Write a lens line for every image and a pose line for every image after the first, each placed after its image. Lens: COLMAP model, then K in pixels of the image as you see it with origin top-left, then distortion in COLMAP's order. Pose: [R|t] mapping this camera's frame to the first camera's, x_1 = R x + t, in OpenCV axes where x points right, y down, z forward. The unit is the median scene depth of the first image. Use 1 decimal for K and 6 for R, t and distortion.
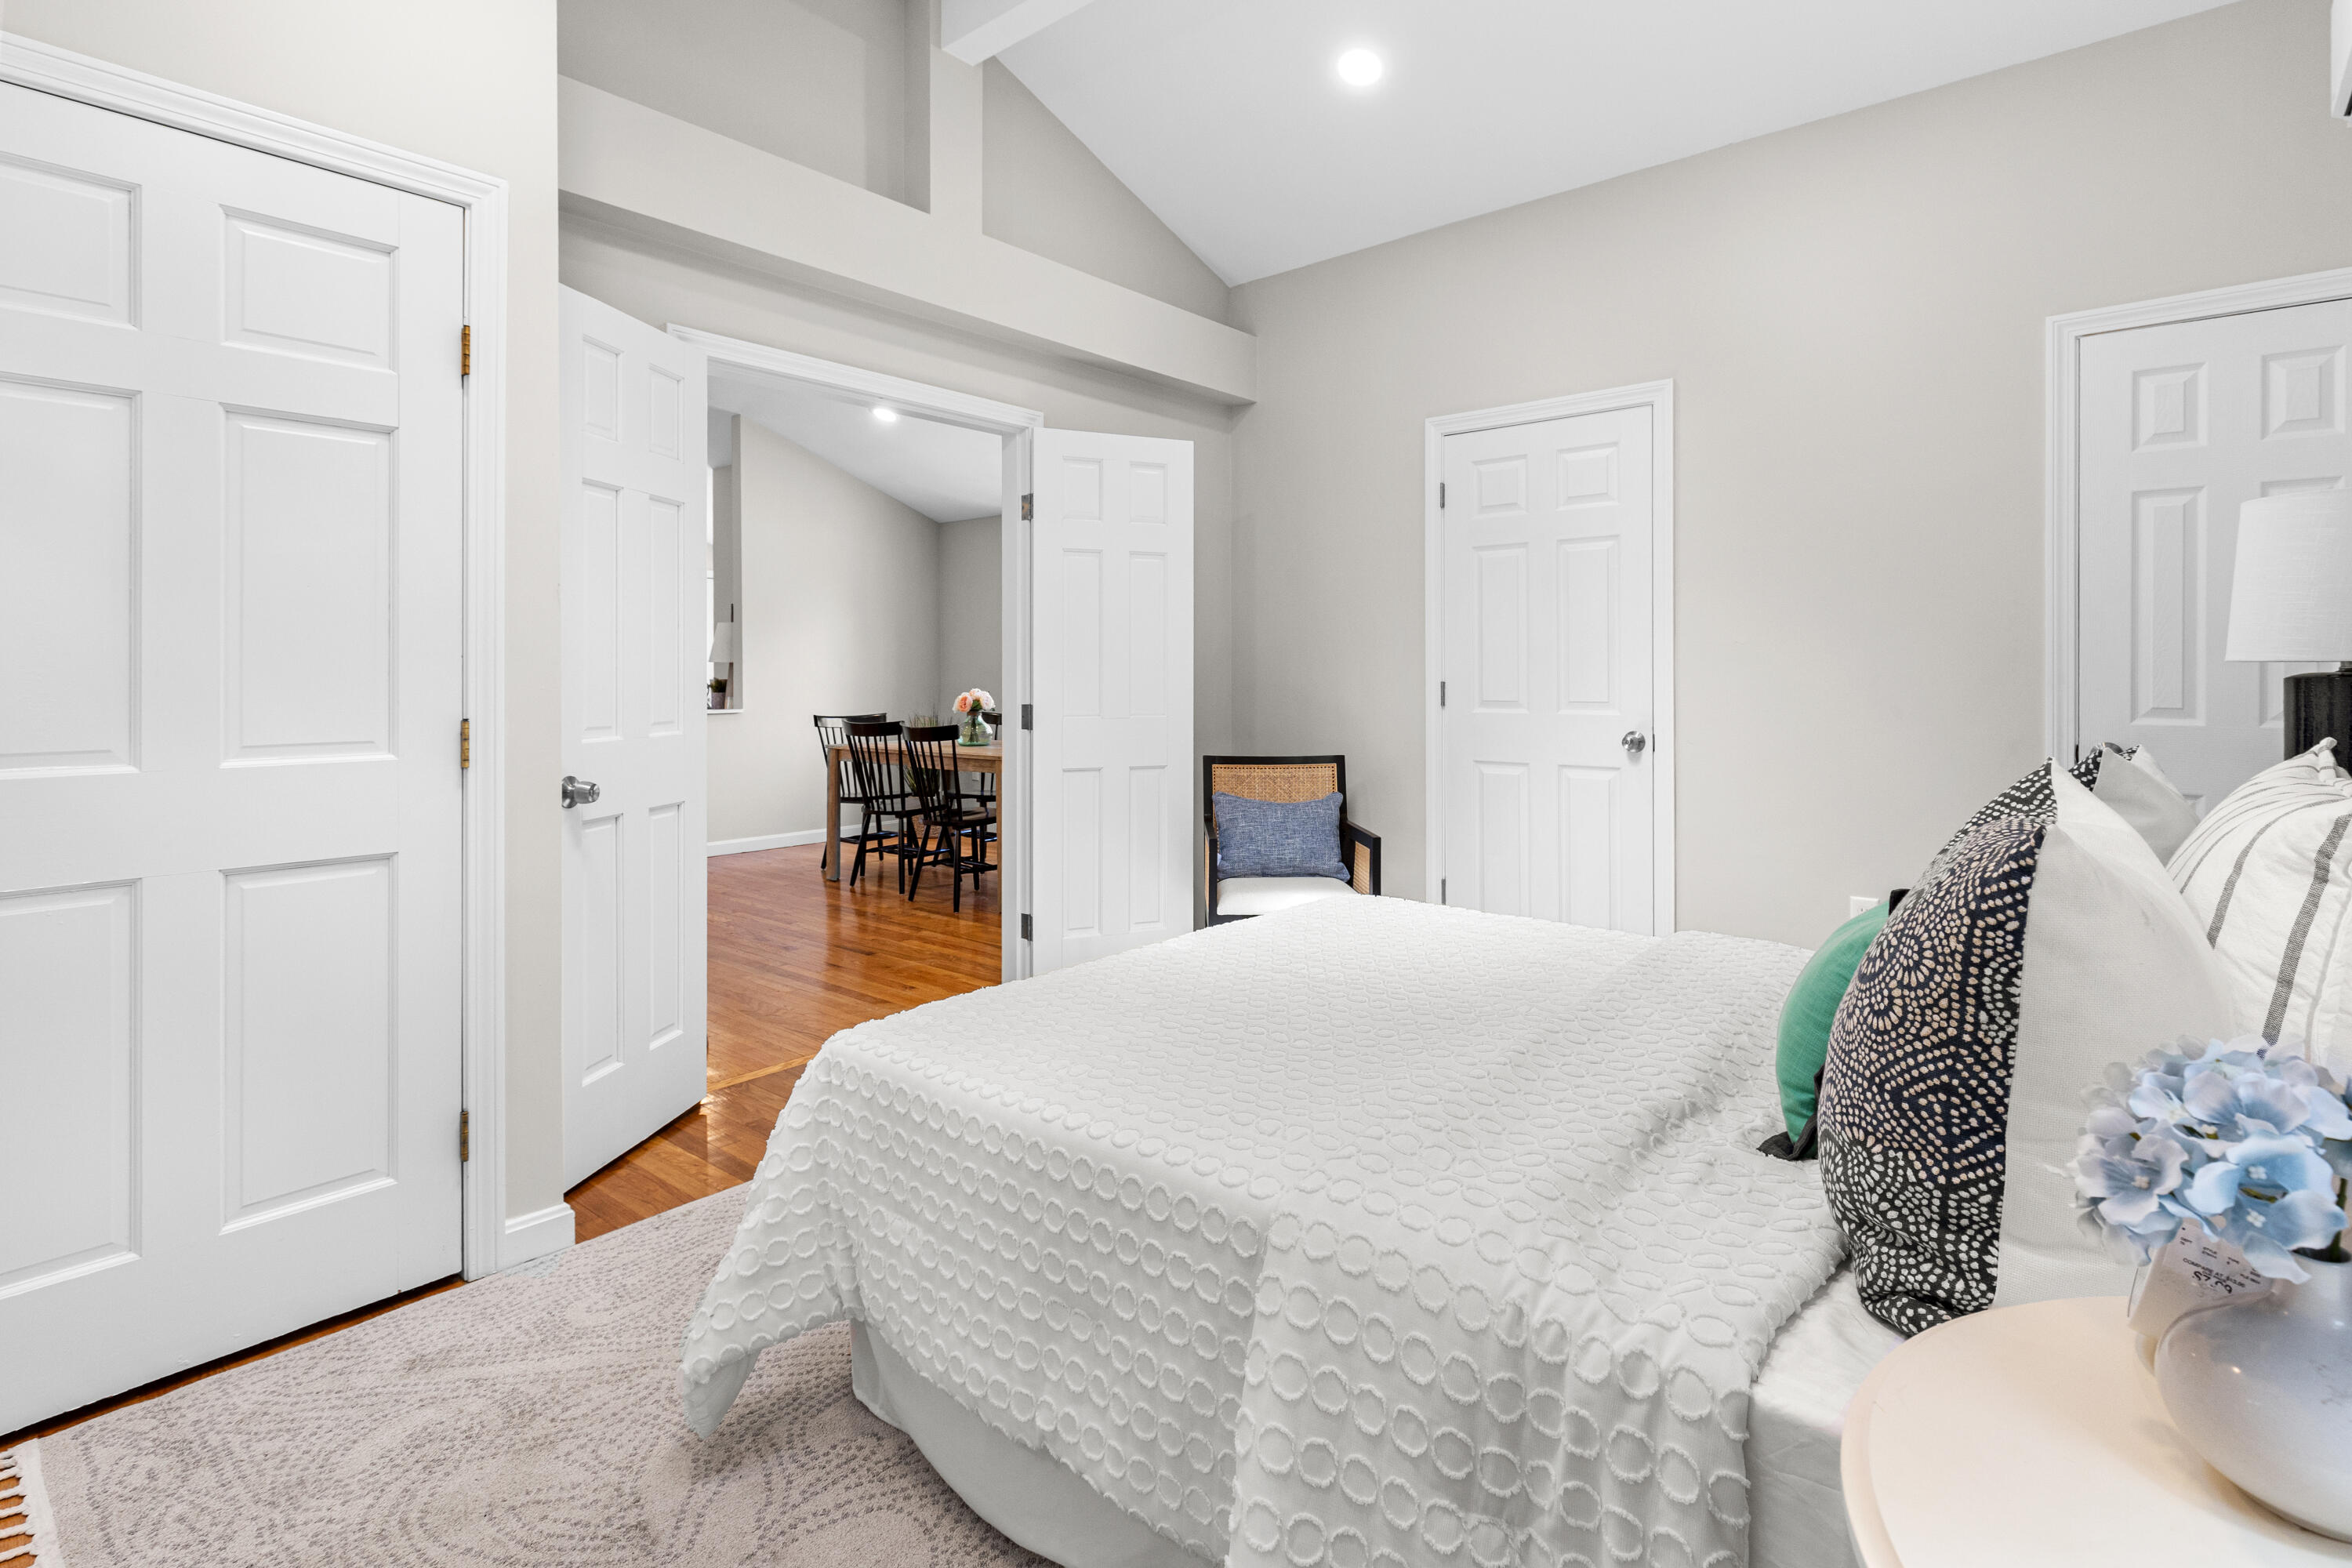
lens RADIAL K [[1113.0, 0, 1181.2], [0, 1113.0, 688.4], [0, 0, 1]] dist [0.003105, 0.001525]
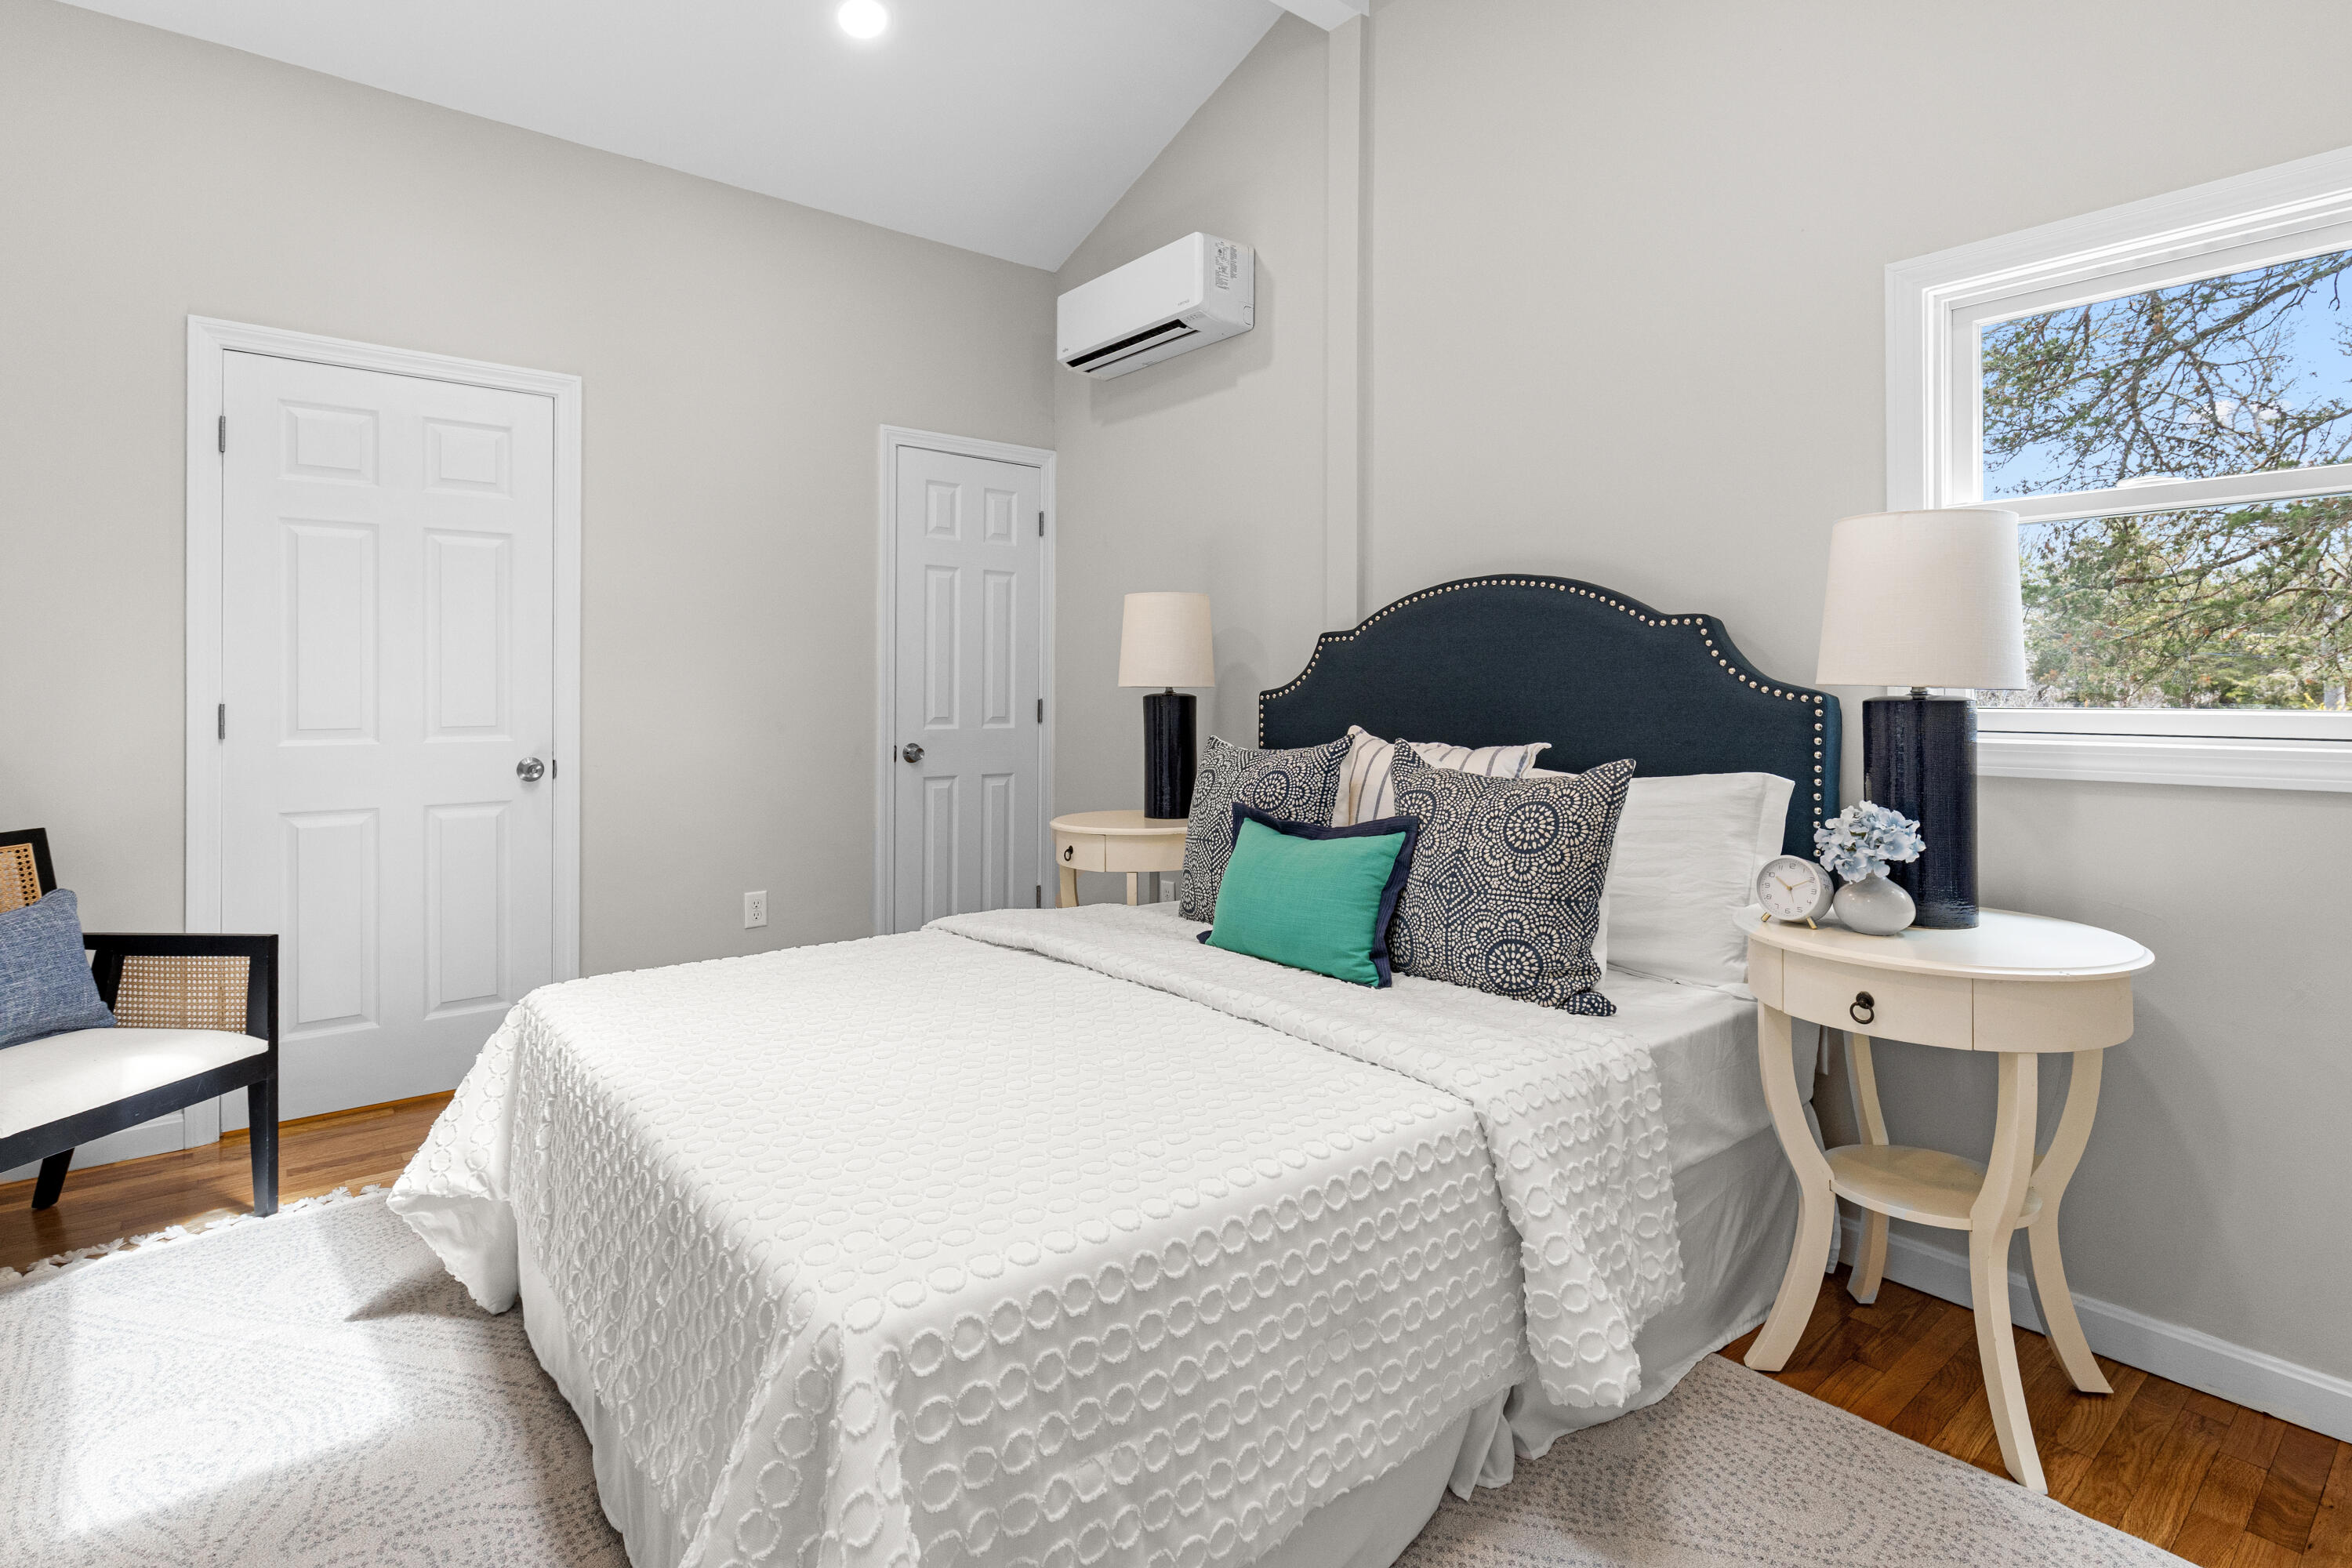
lens RADIAL K [[1113.0, 0, 1196.6], [0, 1113.0, 679.4], [0, 0, 1]] dist [0.003105, 0.001525]
pose [[0.190193, 0.014110, 0.981645, -0.371574], [0.011972, 0.999789, -0.016690, -0.002822], [-0.981674, 0.014926, 0.189984, 0.312267]]
